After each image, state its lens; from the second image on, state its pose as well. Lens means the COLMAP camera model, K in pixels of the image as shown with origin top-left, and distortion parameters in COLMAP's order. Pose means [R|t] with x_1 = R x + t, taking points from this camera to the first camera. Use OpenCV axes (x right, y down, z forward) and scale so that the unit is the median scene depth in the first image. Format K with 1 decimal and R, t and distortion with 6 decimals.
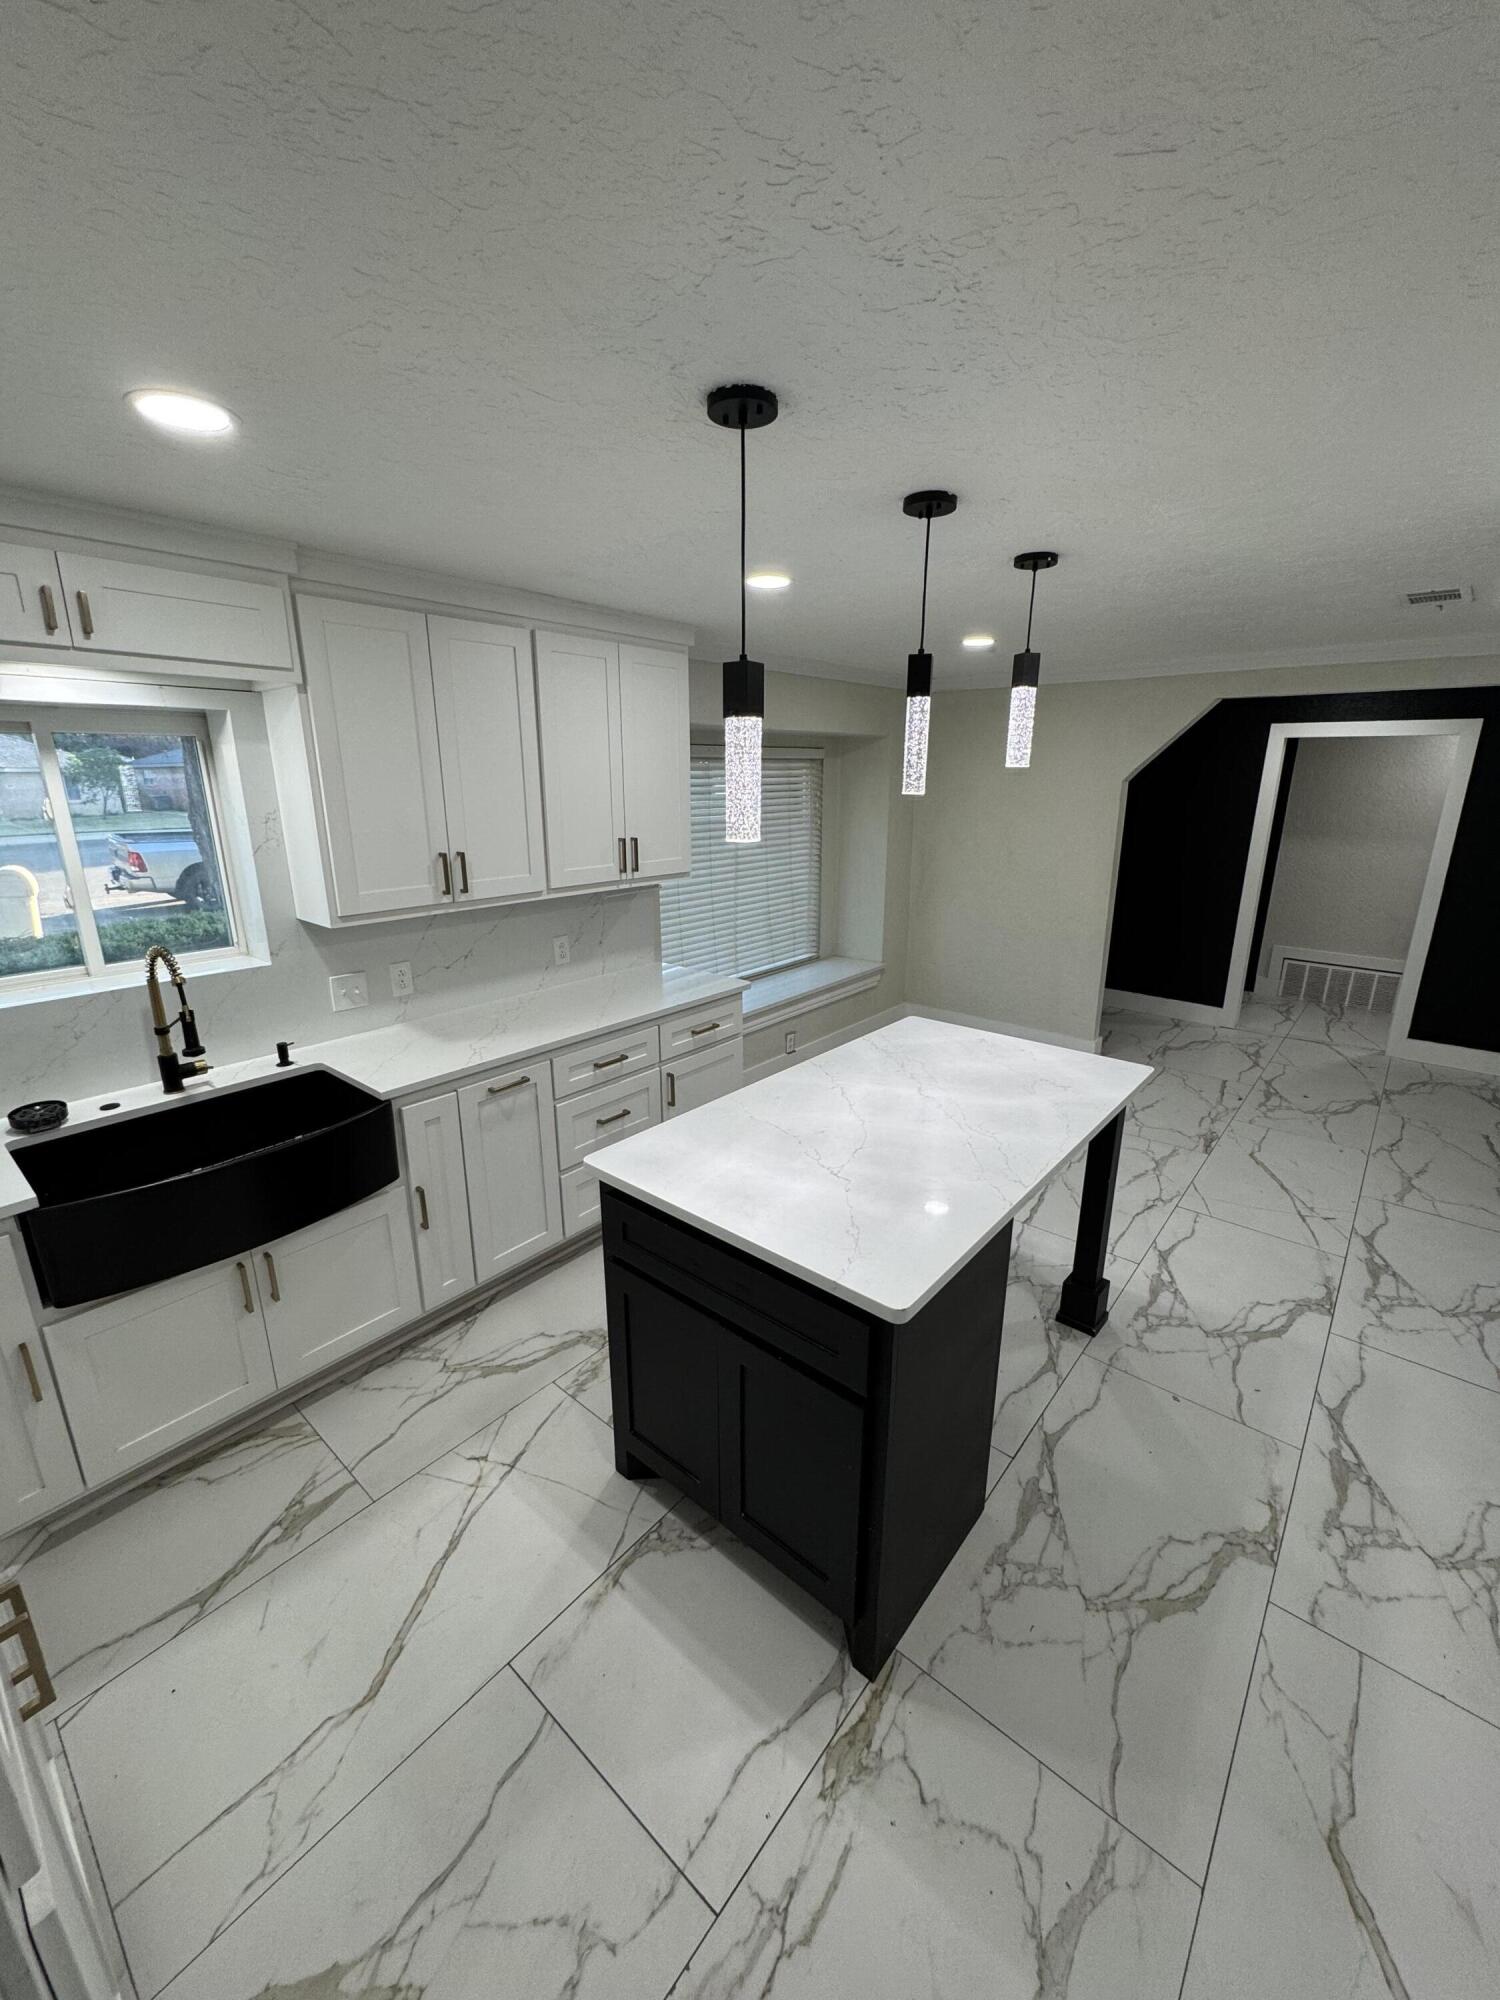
lens RADIAL K [[797.0, 0, 747.0], [0, 797.0, 996.8], [0, 0, 1]] dist [-0.002575, 0.000745]
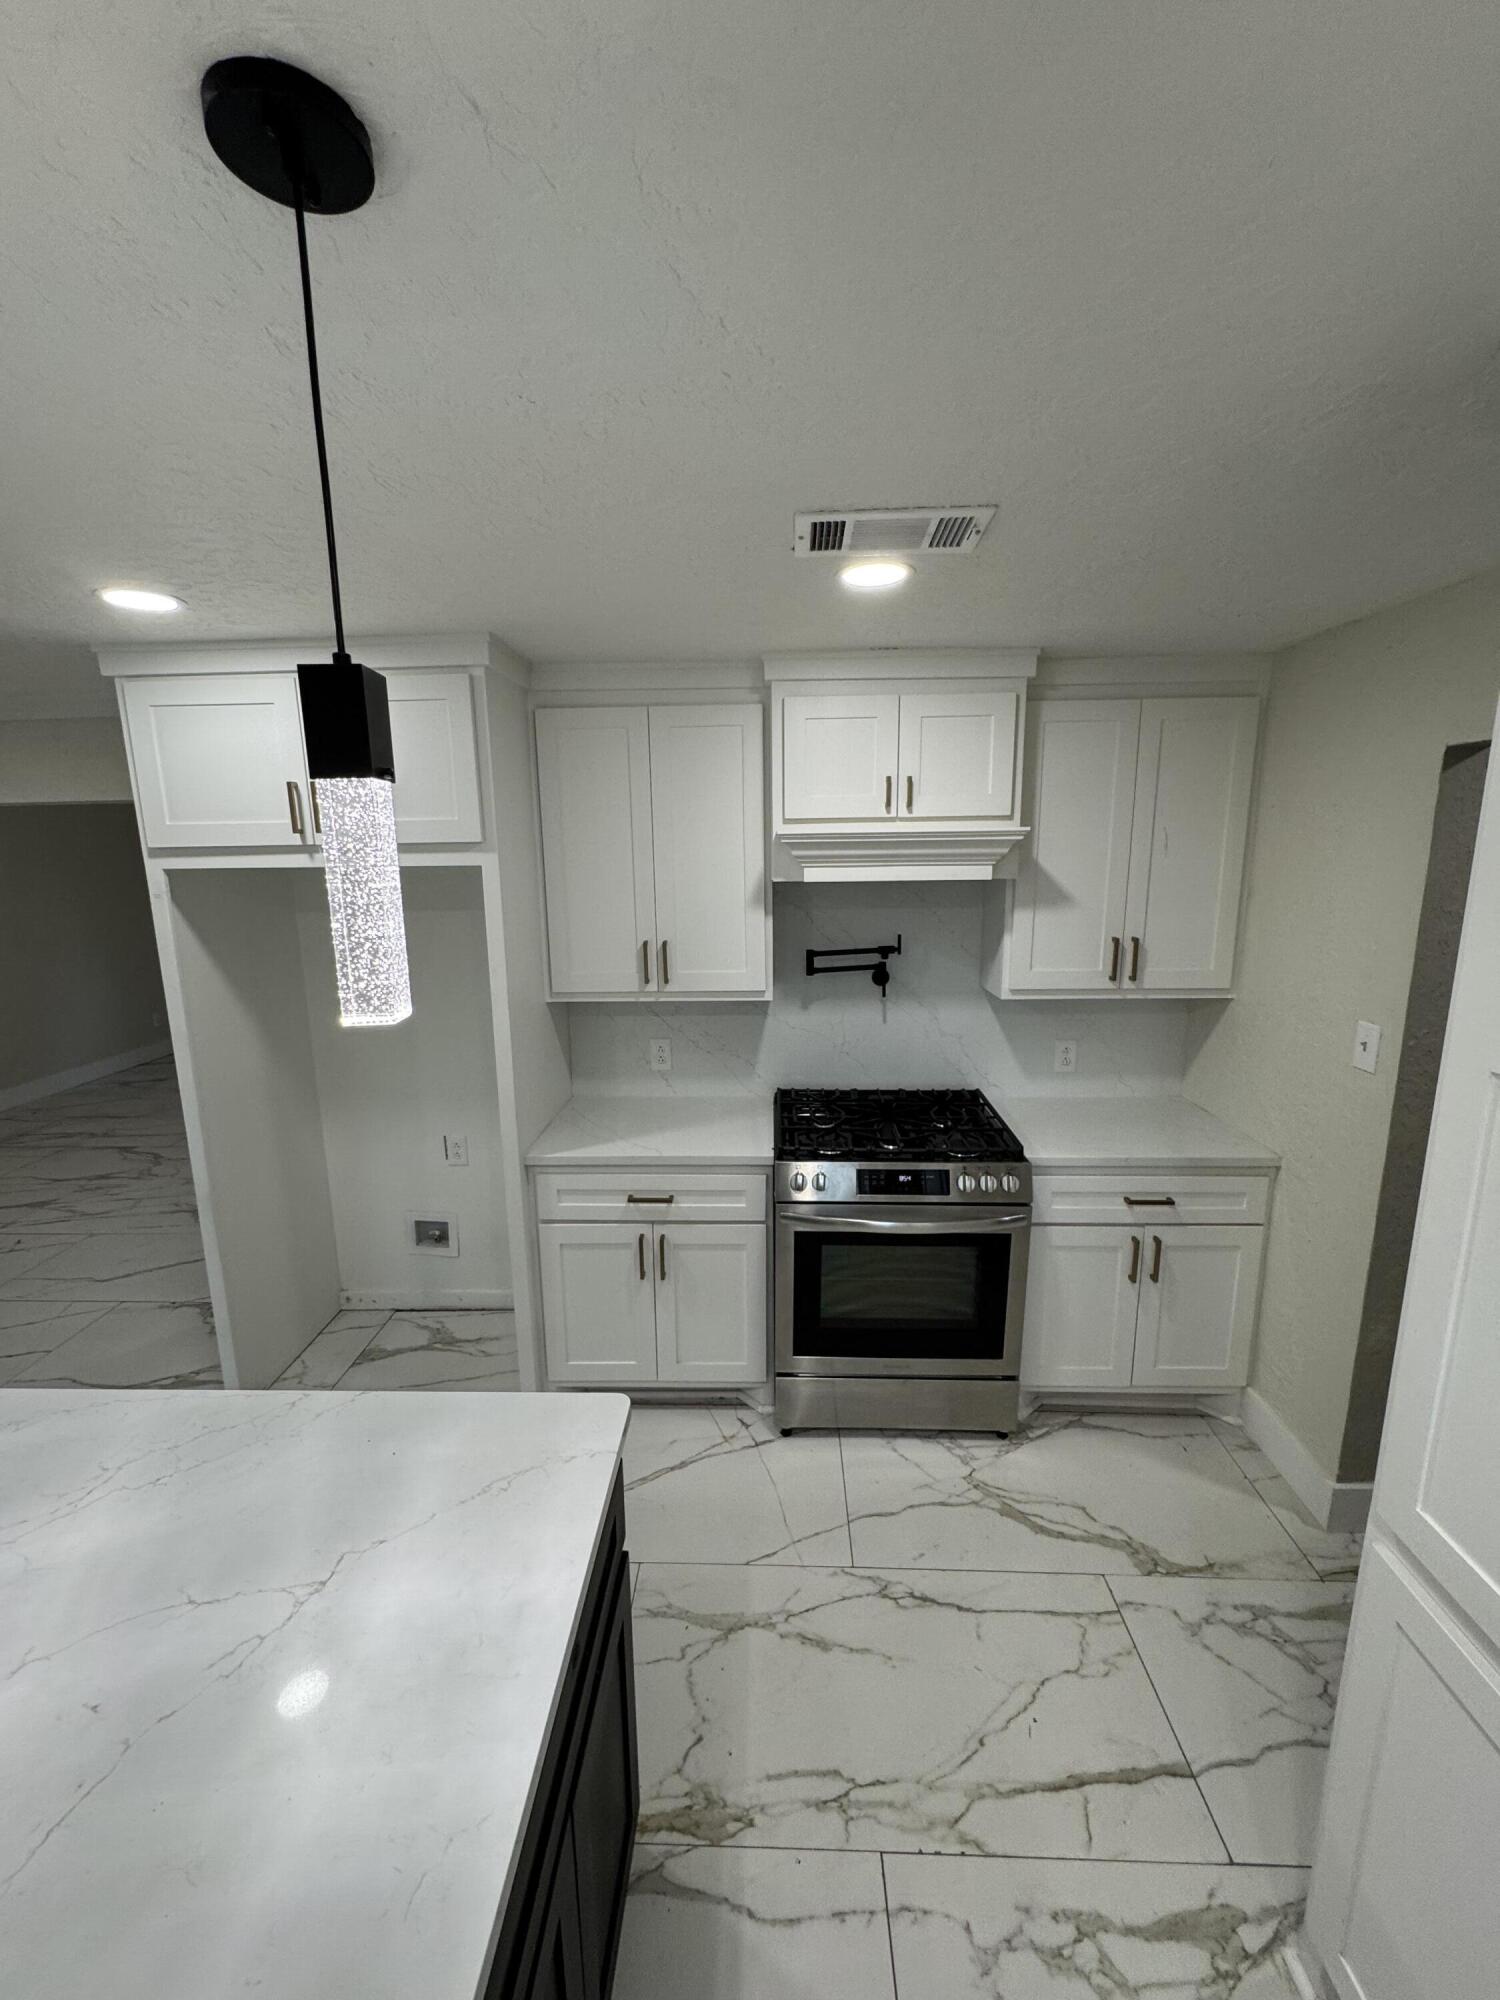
lens RADIAL K [[797.0, 0, 750.6], [0, 797.0, 998.1], [0, 0, 1]] dist [-0.002575, 0.000745]
pose [[-0.624300, -0.138457, 0.768817, -0.365548], [0.219746, 0.913302, 0.342916, -0.226110], [-0.749641, 0.383027, -0.539749, 0.752693]]
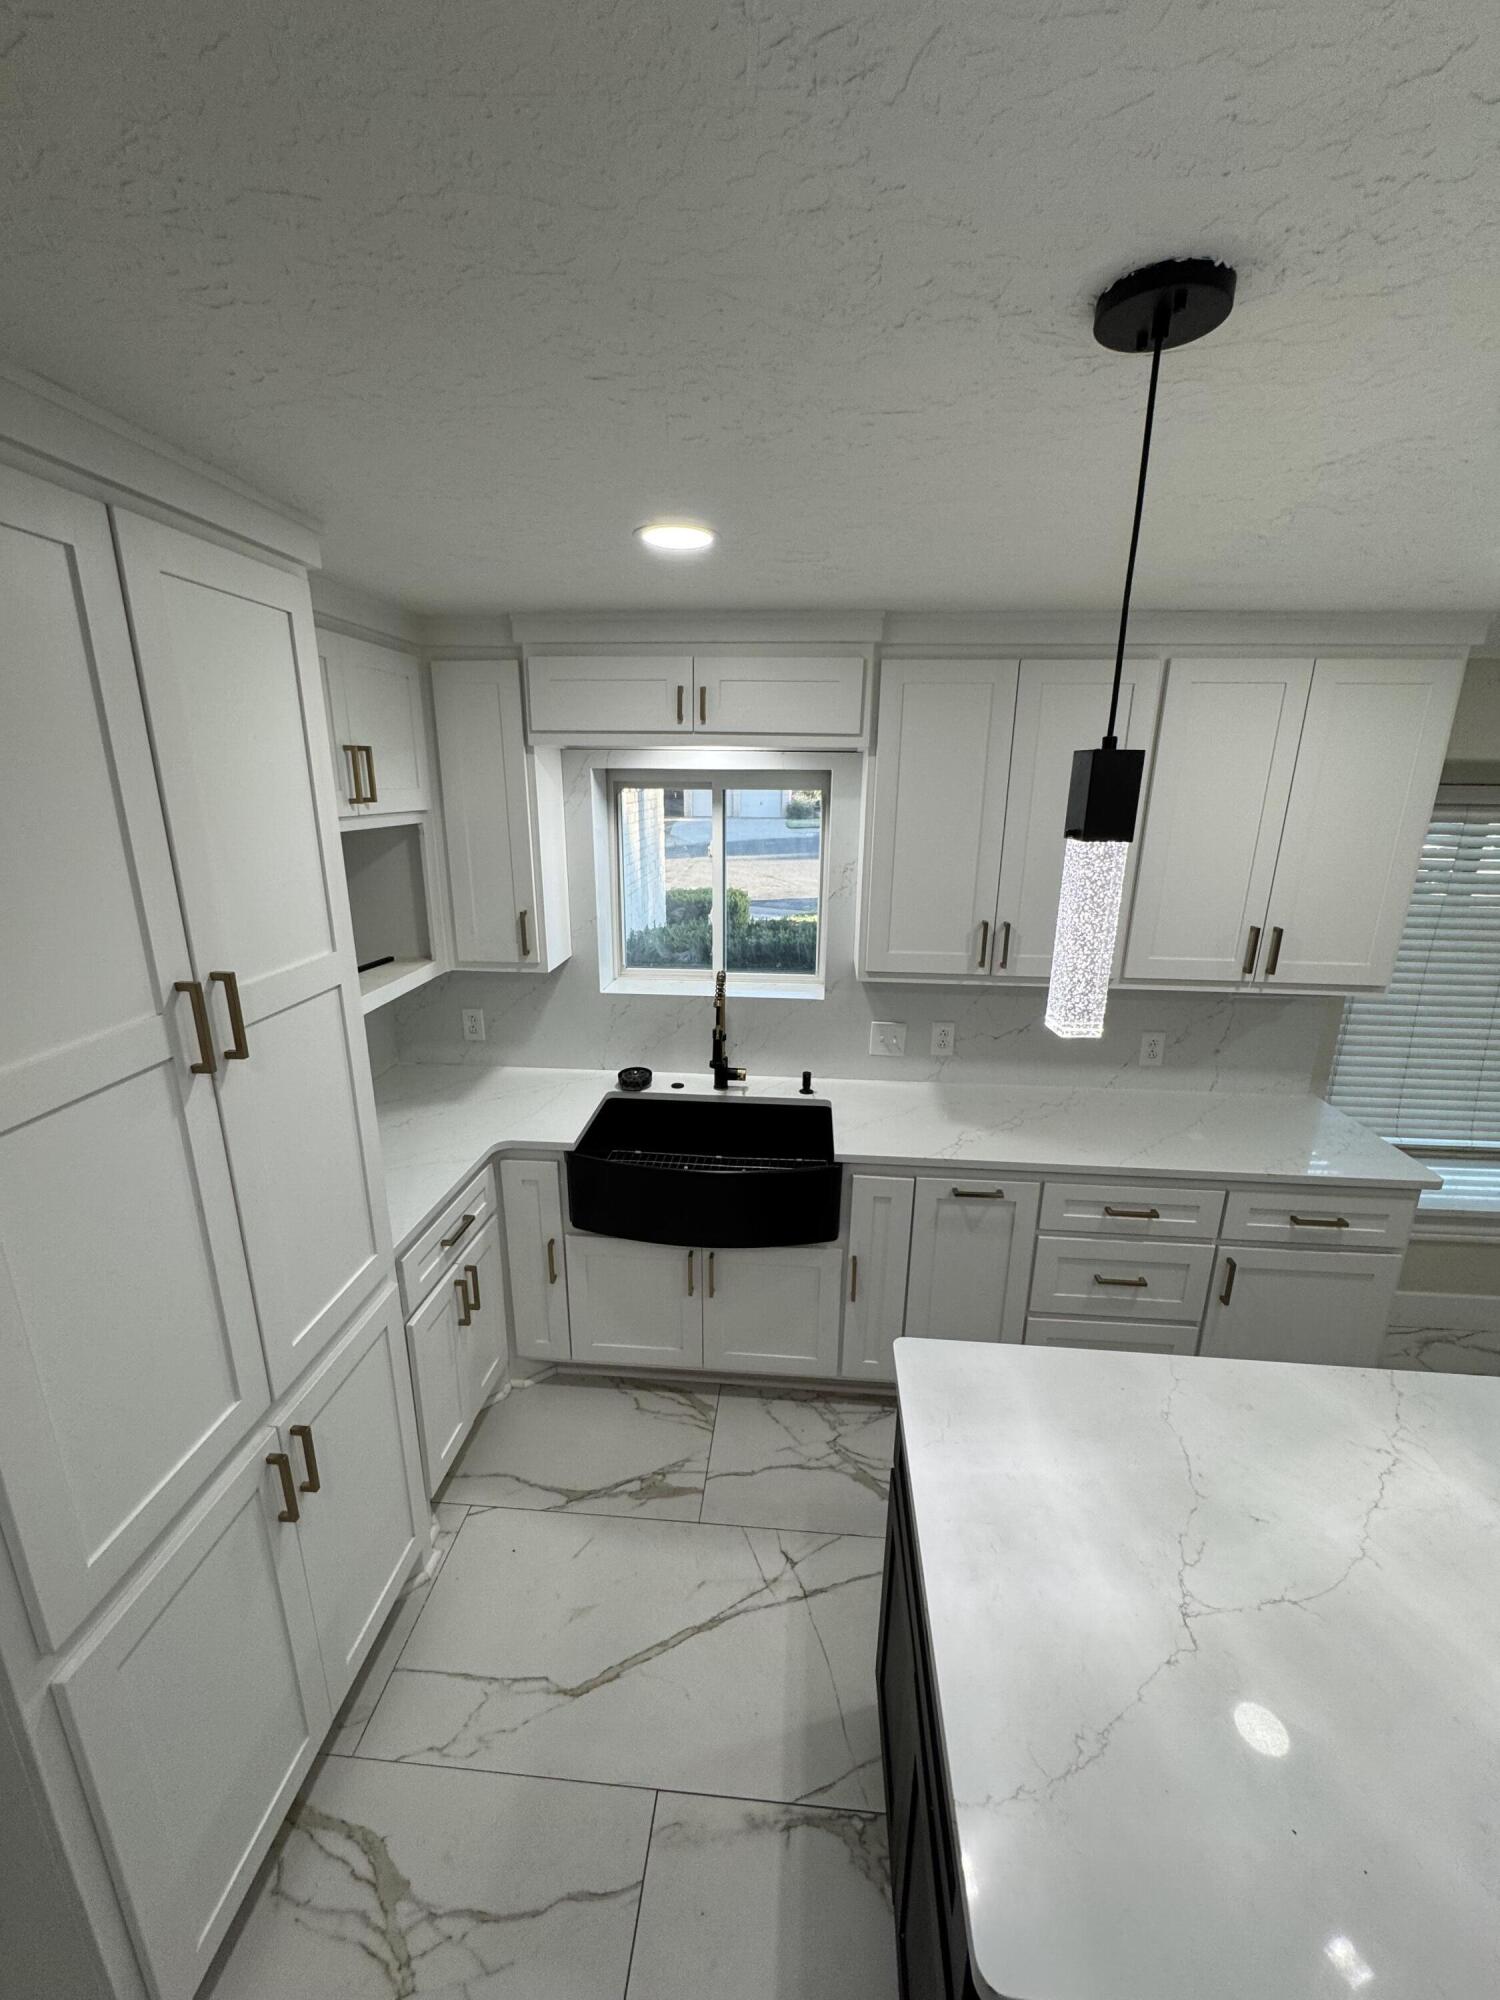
lens RADIAL K [[797.0, 0, 749.6], [0, 797.0, 997.2], [0, 0, 1]] dist [-0.002575, 0.000745]
pose [[0.585965, 0.223736, -0.778837, 0.220870], [-0.227791, 0.967851, 0.106653, -0.158228], [0.777661, 0.114918, 0.618092, 0.287511]]
